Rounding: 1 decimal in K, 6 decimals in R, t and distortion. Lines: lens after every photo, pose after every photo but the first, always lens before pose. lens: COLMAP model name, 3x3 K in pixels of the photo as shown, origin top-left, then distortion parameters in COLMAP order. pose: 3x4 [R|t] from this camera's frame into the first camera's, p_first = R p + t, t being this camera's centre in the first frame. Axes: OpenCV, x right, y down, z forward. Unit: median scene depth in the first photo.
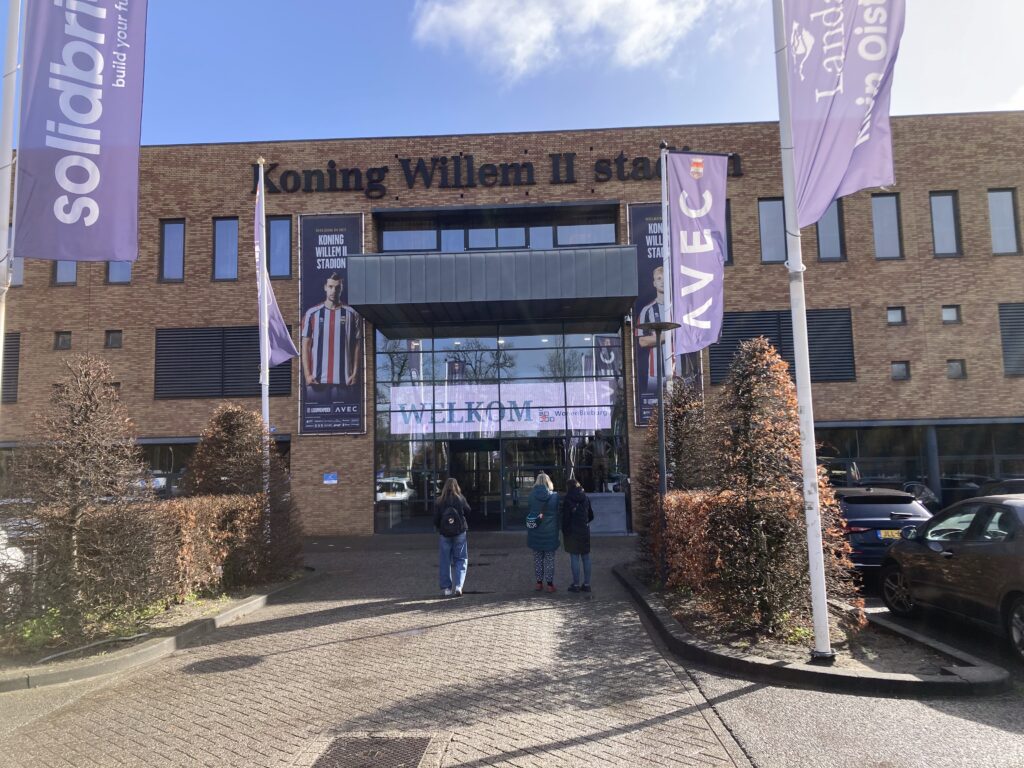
lens RADIAL K [[837.0, 0, 504.7], [0, 837.0, 383.0], [0, 0, 1]] dist [0.004288, 0.004598]
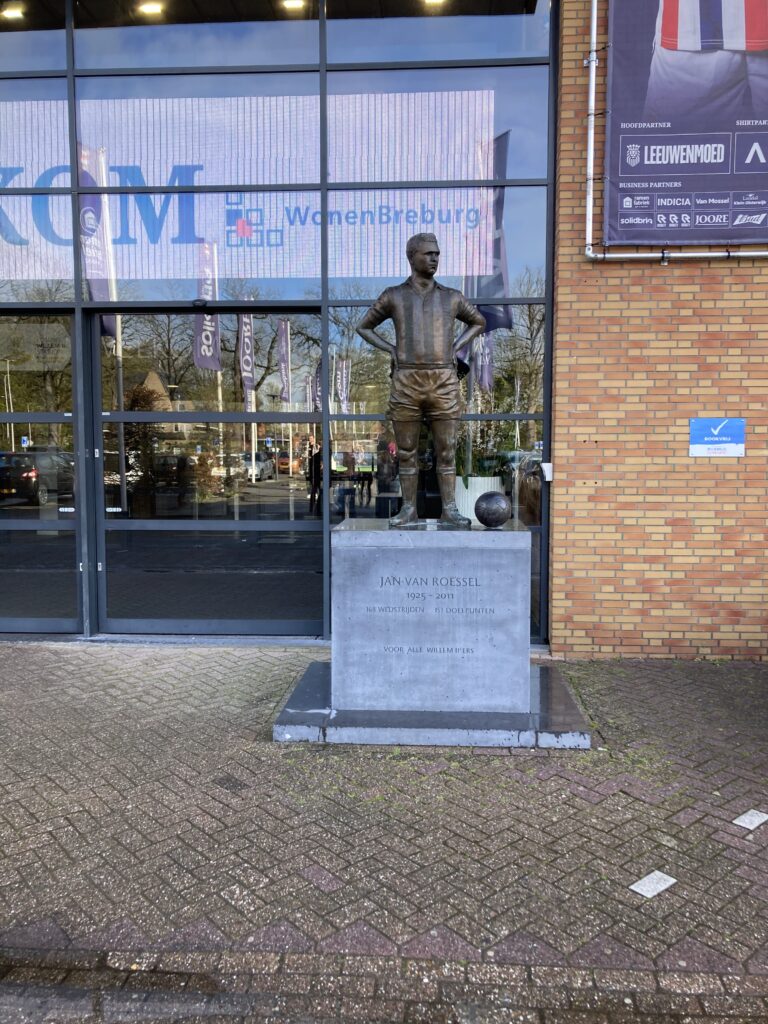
lens RADIAL K [[837.0, 0, 389.1], [0, 837.0, 518.5], [0, 0, 1]] dist [0.004288, 0.004598]
pose [[0.999352, 0.025093, -0.025793, 0.102775], [-0.019599, 0.980667, 0.194701, 0.078840], [0.030180, -0.194070, 0.980523, 0.720044]]
